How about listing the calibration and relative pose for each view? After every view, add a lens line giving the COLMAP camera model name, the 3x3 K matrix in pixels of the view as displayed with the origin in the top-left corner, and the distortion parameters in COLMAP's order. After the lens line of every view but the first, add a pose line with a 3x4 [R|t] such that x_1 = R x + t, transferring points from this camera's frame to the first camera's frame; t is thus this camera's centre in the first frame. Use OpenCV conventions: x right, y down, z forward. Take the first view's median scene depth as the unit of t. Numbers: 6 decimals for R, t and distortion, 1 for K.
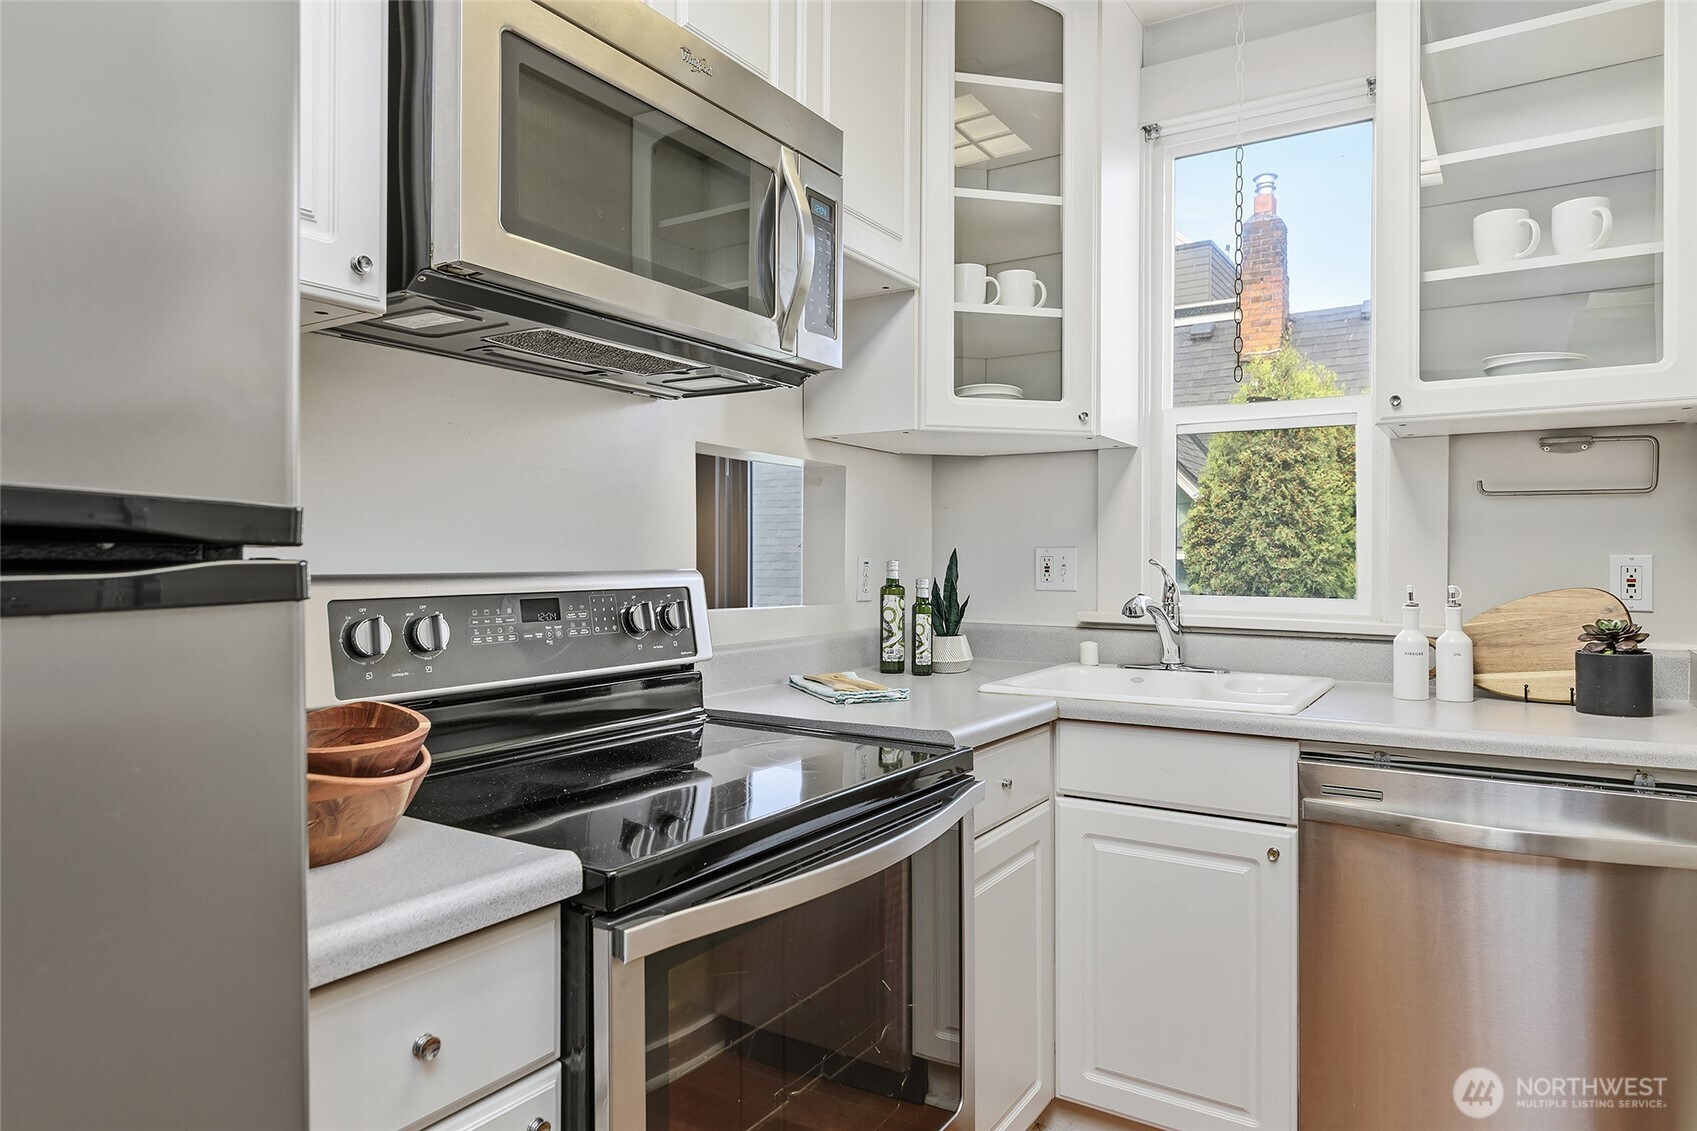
lens RADIAL K [[1007.4, 0, 850.6], [0, 1007.4, 554.7], [0, 0, 1]] dist [-0.003605, -0.000731]
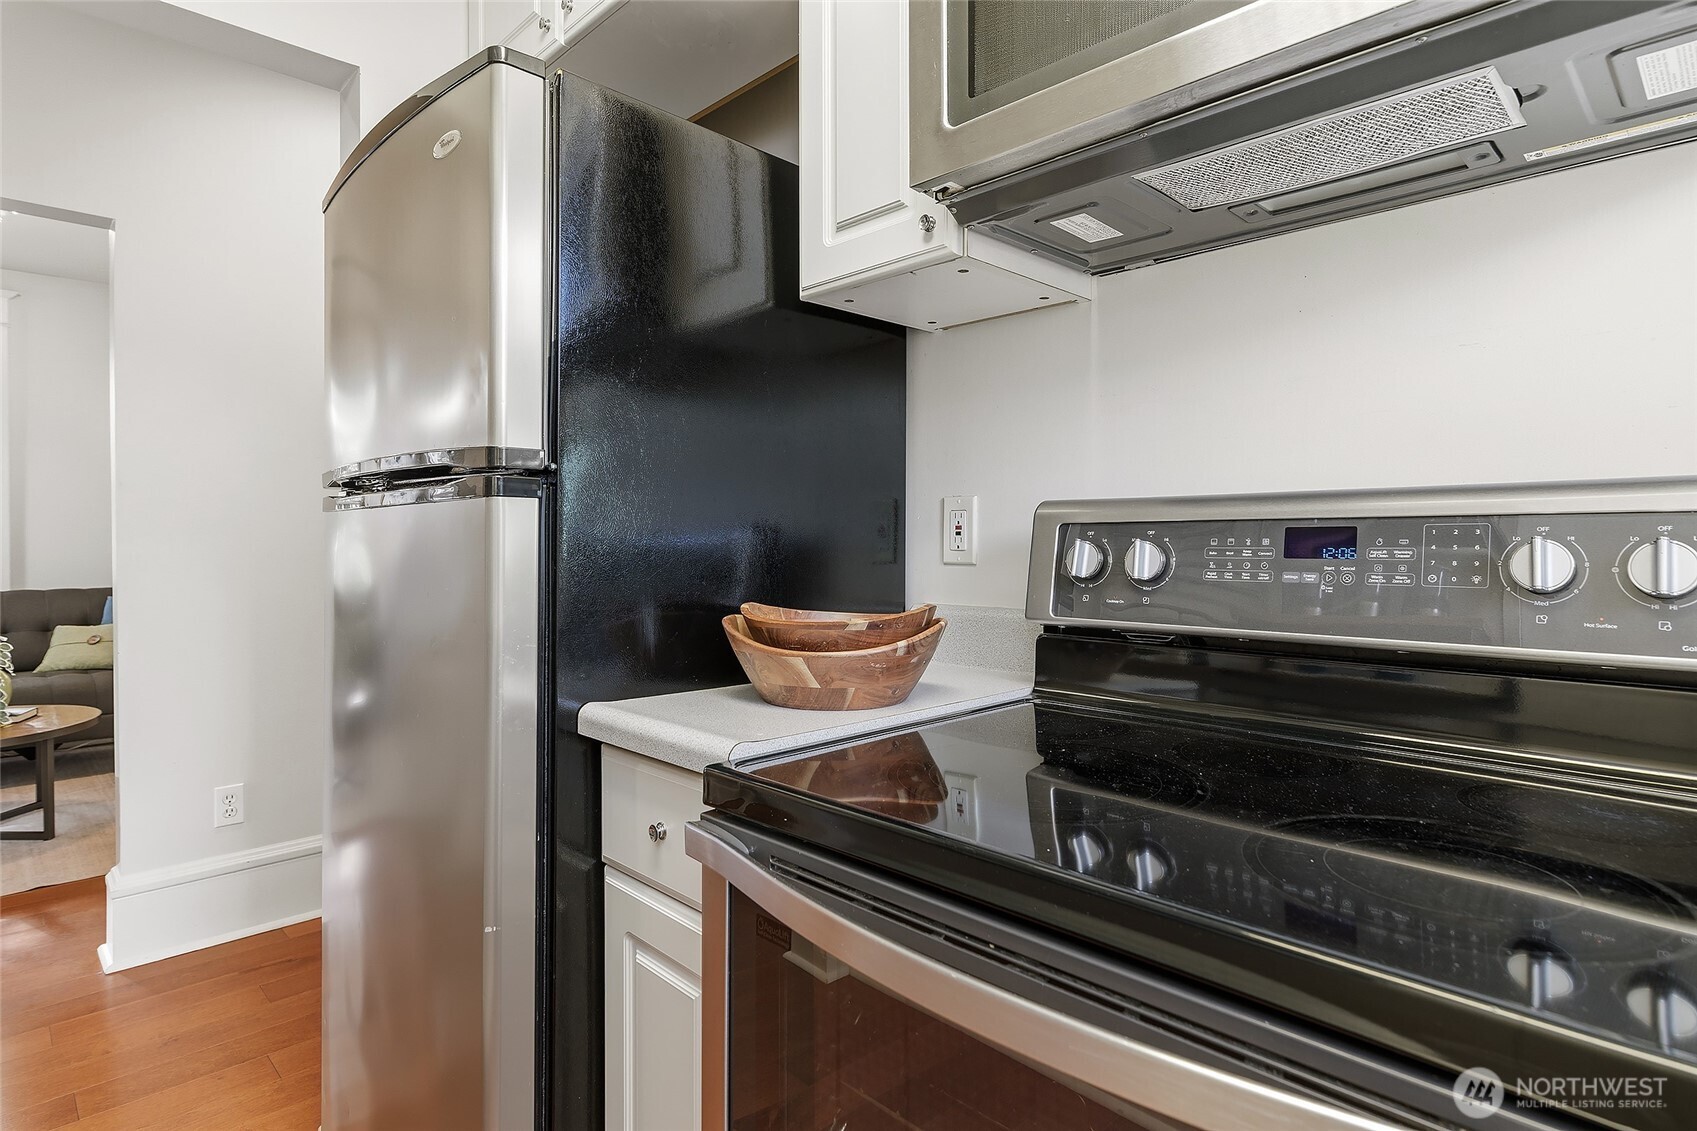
lens RADIAL K [[897.1, 0, 848.7], [0, 897.1, 547.0], [0, 0, 1]] dist [-0.006251, -0.001030]
pose [[-0.218328, 0.011639, -0.975806, 0.298526], [0.006425, 0.999924, 0.010489, 0.038446], [0.975854, -0.003979, -0.218387, 0.638233]]
